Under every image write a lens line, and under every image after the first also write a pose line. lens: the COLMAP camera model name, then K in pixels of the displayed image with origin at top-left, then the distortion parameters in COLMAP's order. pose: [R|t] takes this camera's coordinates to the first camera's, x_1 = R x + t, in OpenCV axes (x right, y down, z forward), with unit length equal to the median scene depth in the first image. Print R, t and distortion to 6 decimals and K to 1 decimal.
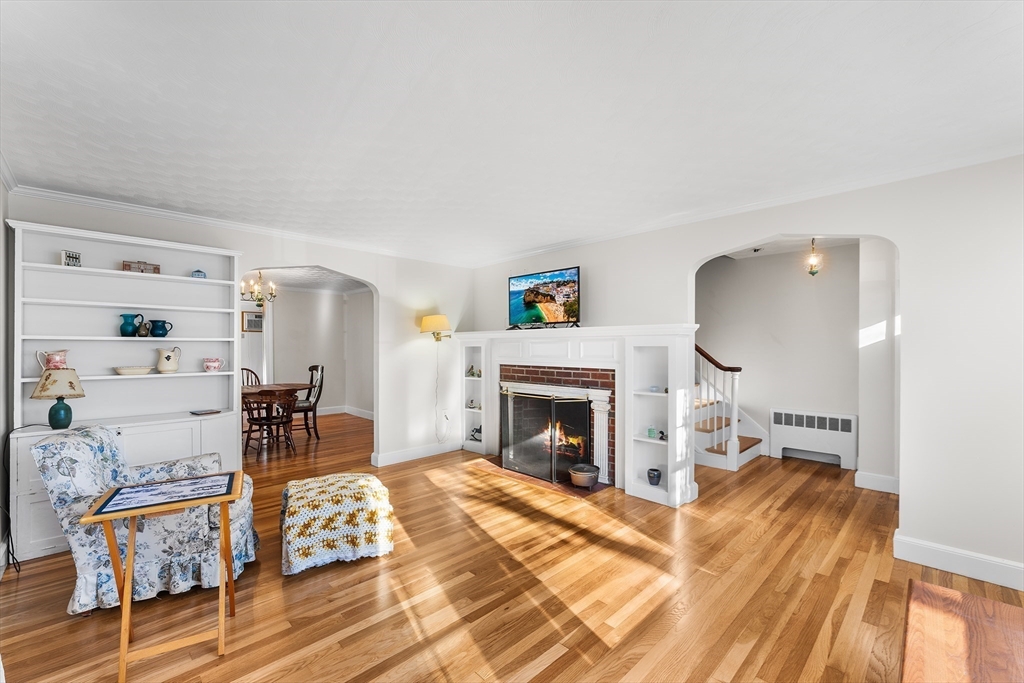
lens RADIAL K [[418.1, 0, 502.9], [0, 418.1, 351.6], [0, 0, 1]] dist [0.001796, -0.000381]
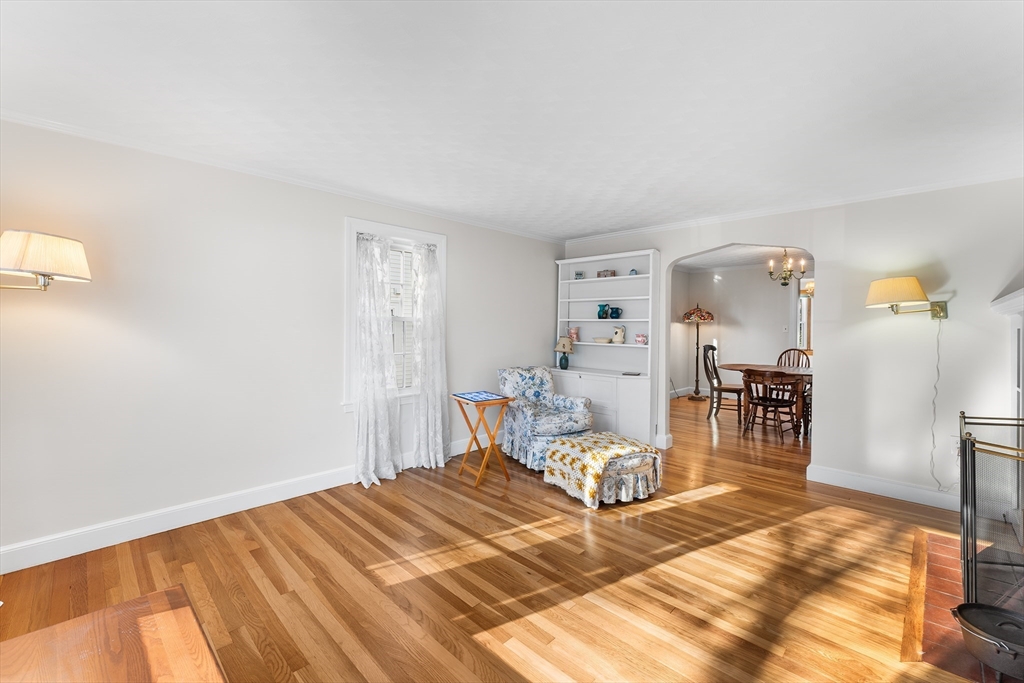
lens RADIAL K [[432.1, 0, 511.1], [0, 432.1, 327.0], [0, 0, 1]] dist [0.000256, 0.000358]
pose [[0.040317, 0.004253, -0.999178, 0.716340], [-0.019574, 0.999802, 0.003466, -0.003828], [0.998995, 0.019418, 0.040392, 0.592276]]
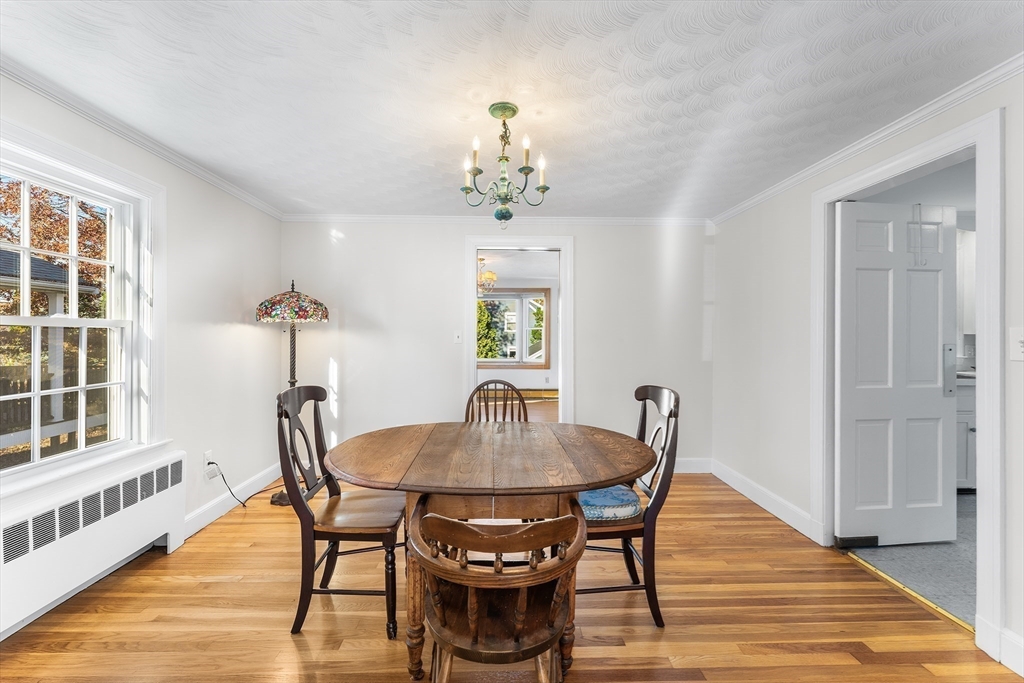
lens RADIAL K [[418.1, 0, 510.2], [0, 418.1, 336.4], [0, 0, 1]] dist [0.001796, -0.000381]
pose [[0.750292, 0.005515, -0.661083, -0.626763], [-0.012054, 0.999913, -0.005339, -0.012993], [0.660996, 0.011974, 0.750294, 1.345103]]
